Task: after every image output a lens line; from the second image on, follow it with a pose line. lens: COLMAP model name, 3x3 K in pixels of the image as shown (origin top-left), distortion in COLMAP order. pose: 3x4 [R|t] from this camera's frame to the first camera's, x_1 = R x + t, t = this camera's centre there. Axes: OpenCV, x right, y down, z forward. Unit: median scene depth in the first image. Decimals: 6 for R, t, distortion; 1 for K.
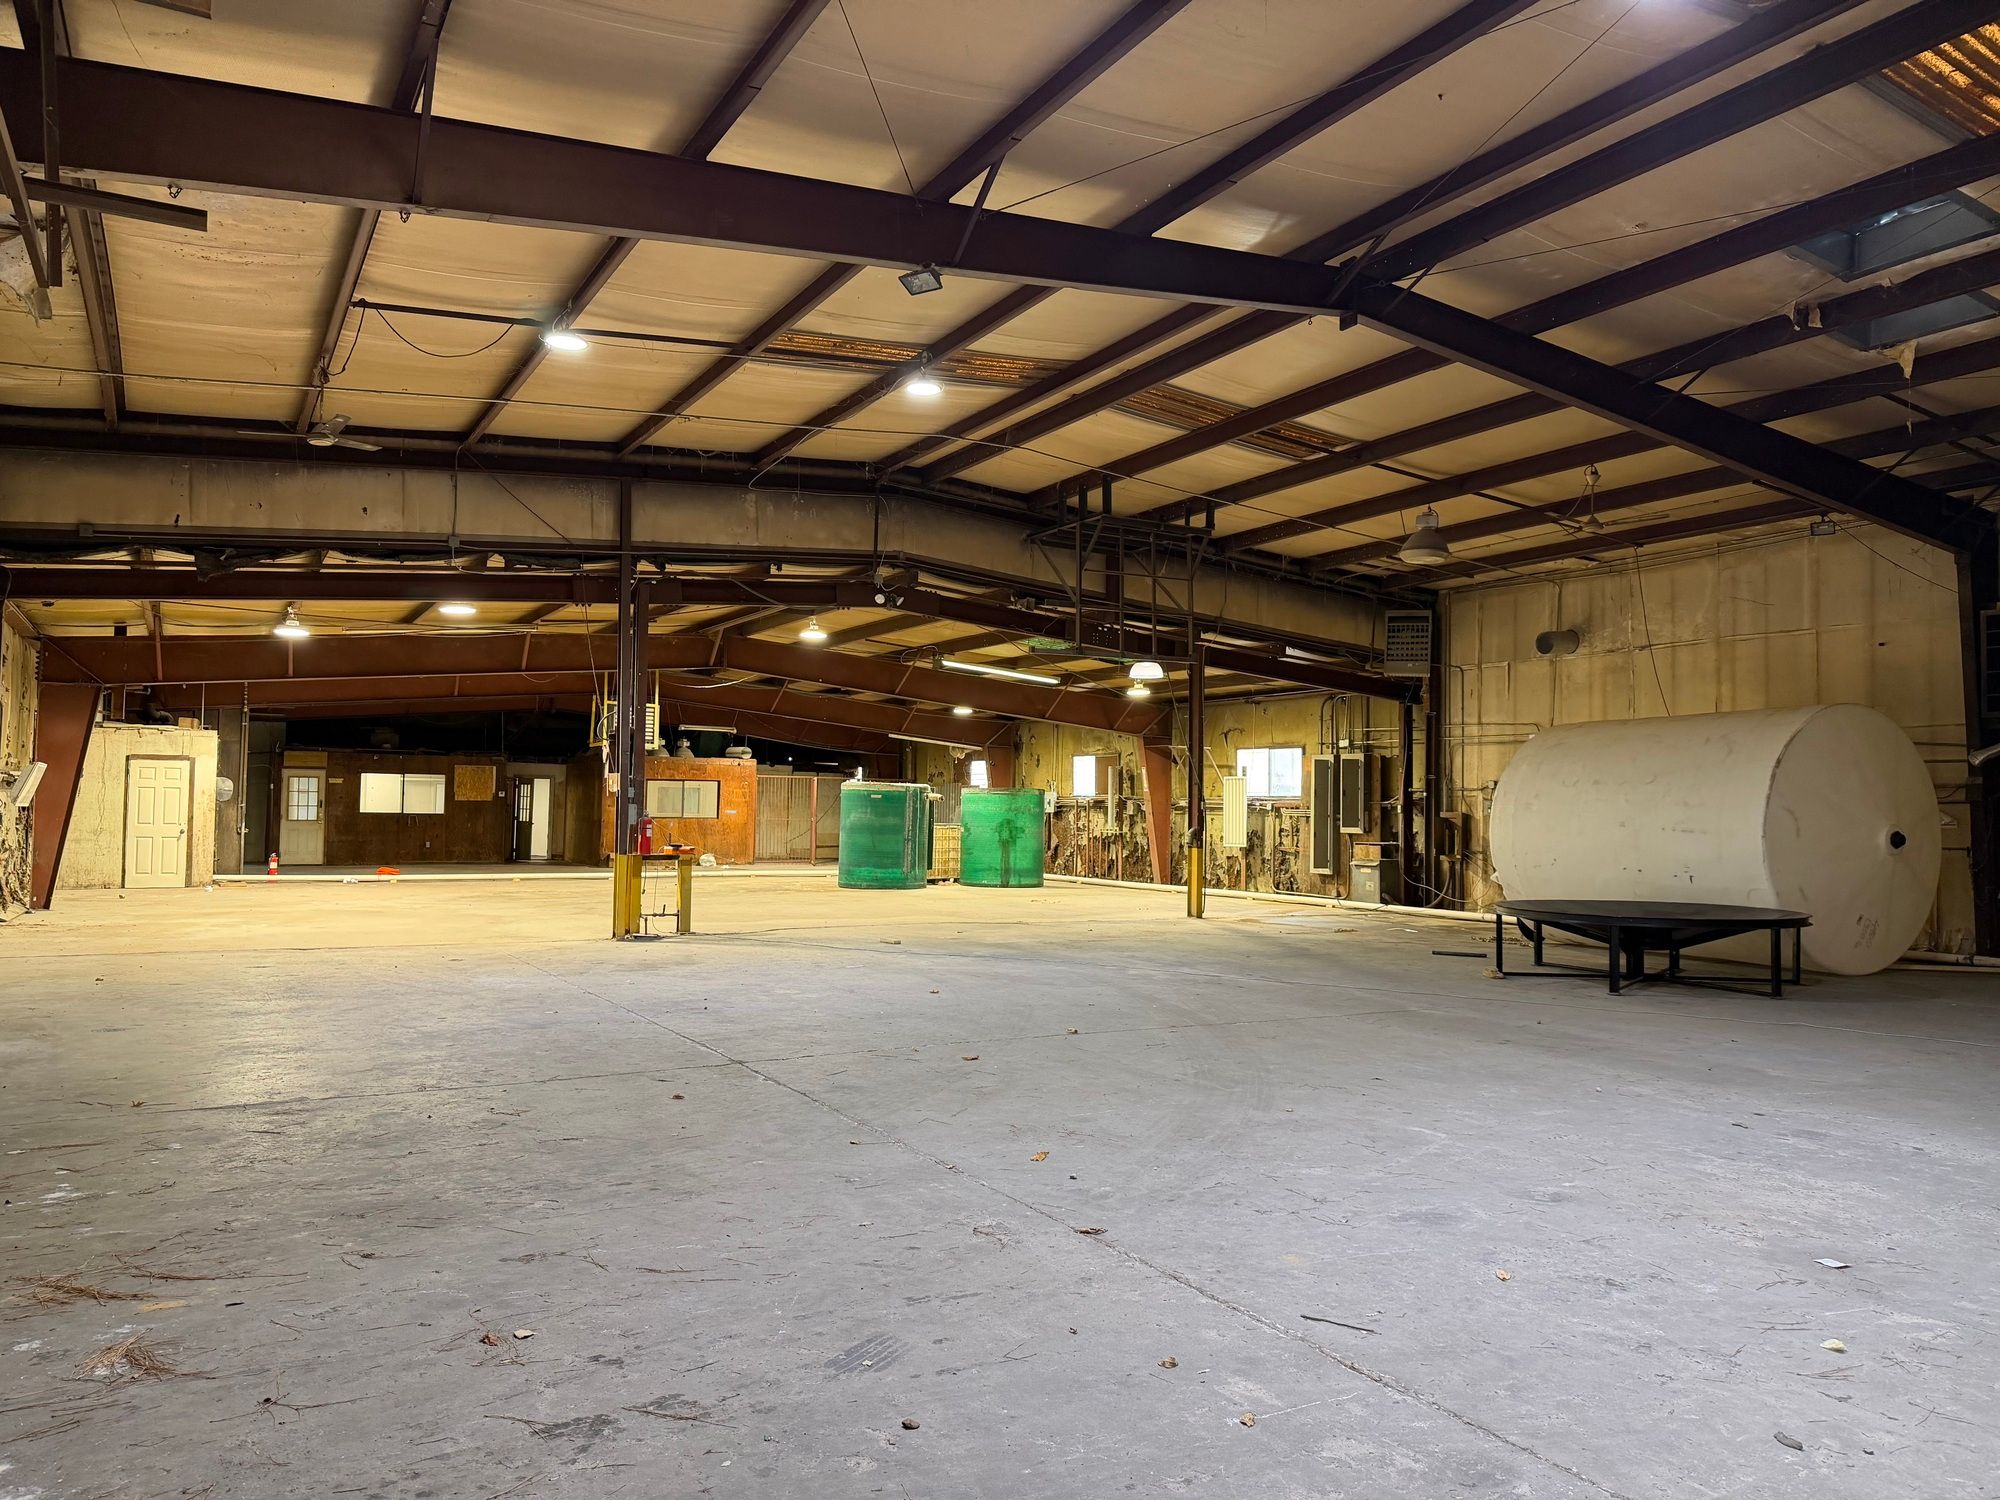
lens RADIAL K [[1398.9, 0, 995.8], [0, 1398.9, 741.4], [0, 0, 1]] dist [0.027979, -0.037758]
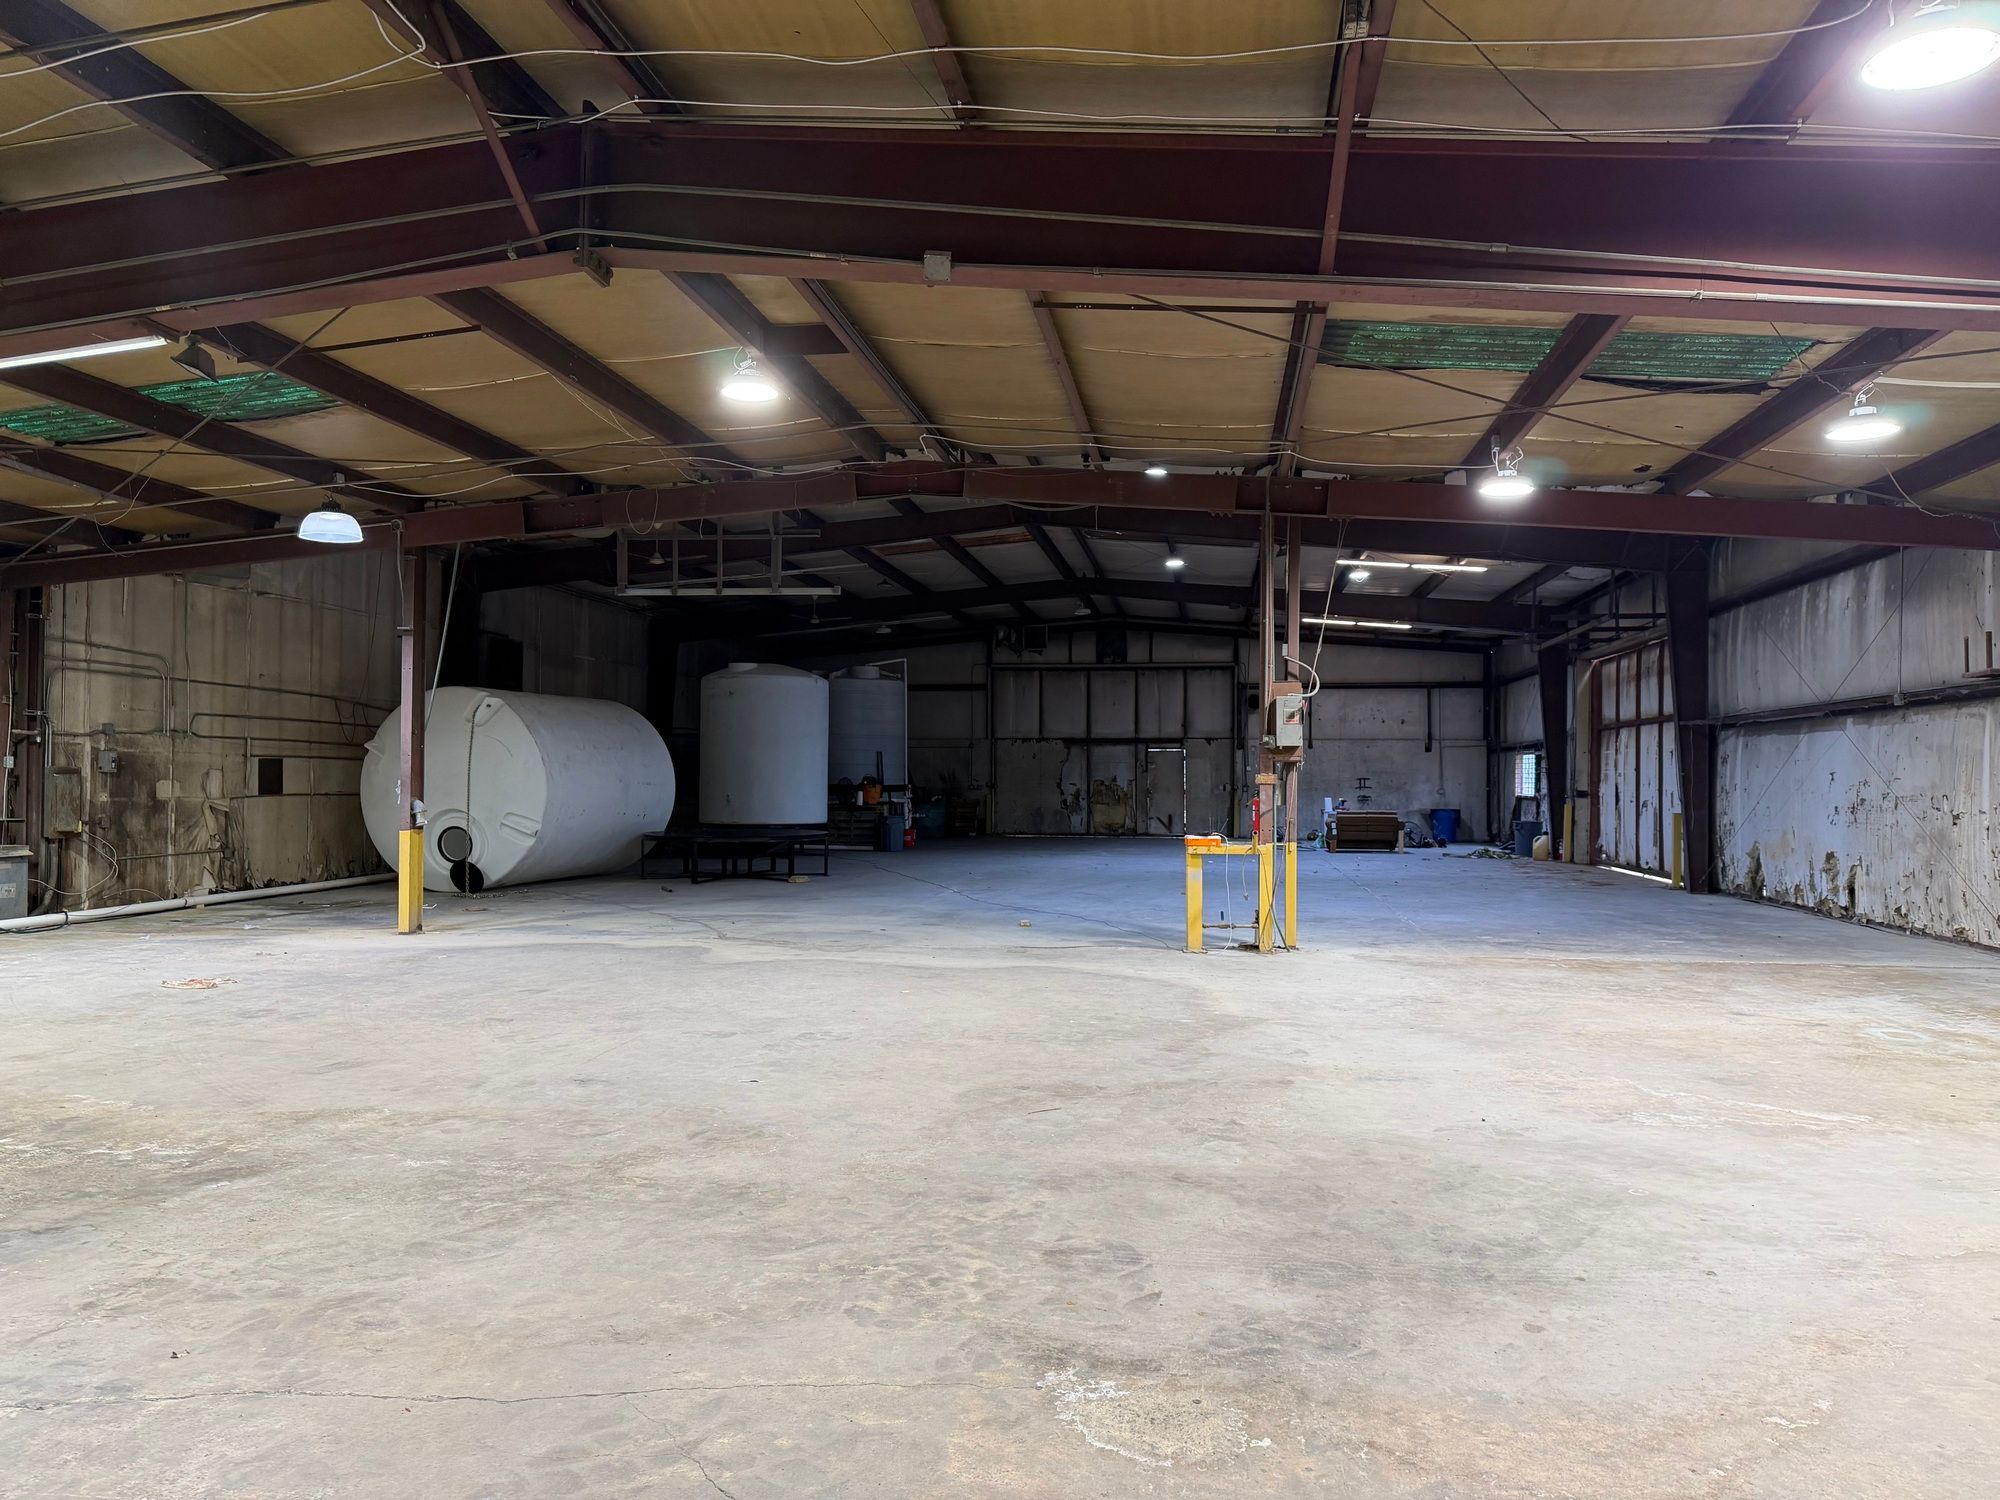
lens RADIAL K [[1398.9, 0, 1012.8], [0, 1398.9, 756.0], [0, 0, 1]] dist [0.027979, -0.037758]
pose [[-0.788943, -0.010746, 0.614372, -0.512006], [-0.047372, 0.997935, -0.043377, 0.058634], [-0.612638, -0.063326, -0.787823, 1.394812]]
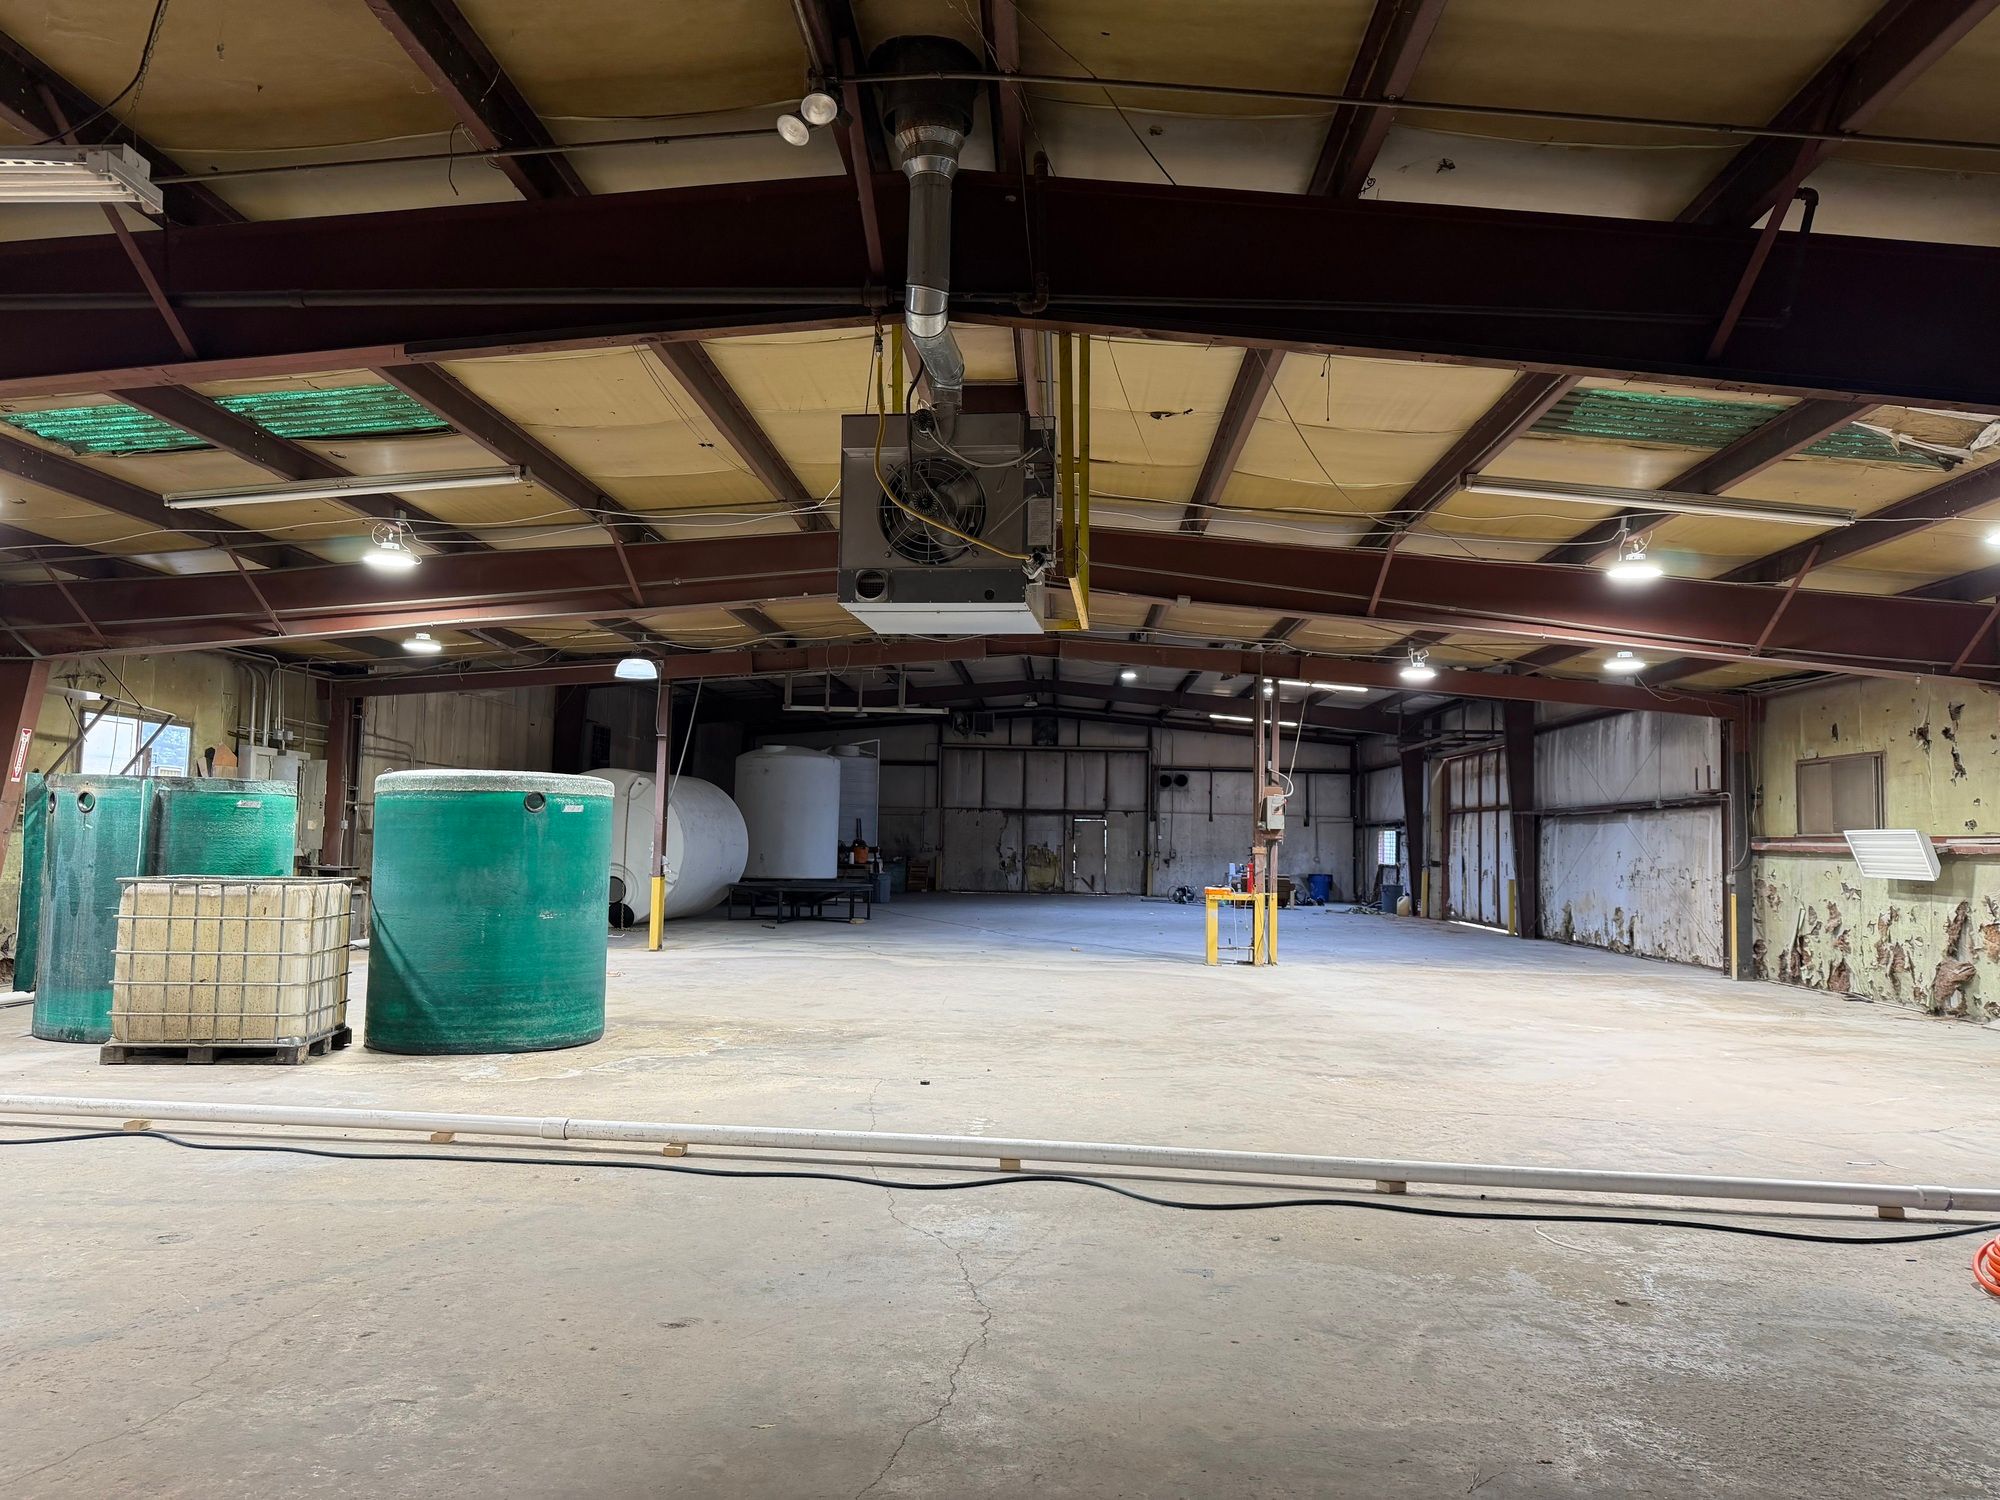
lens RADIAL K [[1398.9, 0, 991.4], [0, 1398.9, 747.3], [0, 0, 1]] dist [0.027979, -0.037758]
pose [[-0.844836, 0.000657, 0.535025, -0.571116], [-0.061460, 0.993260, -0.098269, 0.071115], [-0.531484, -0.115903, -0.839102, 1.732900]]
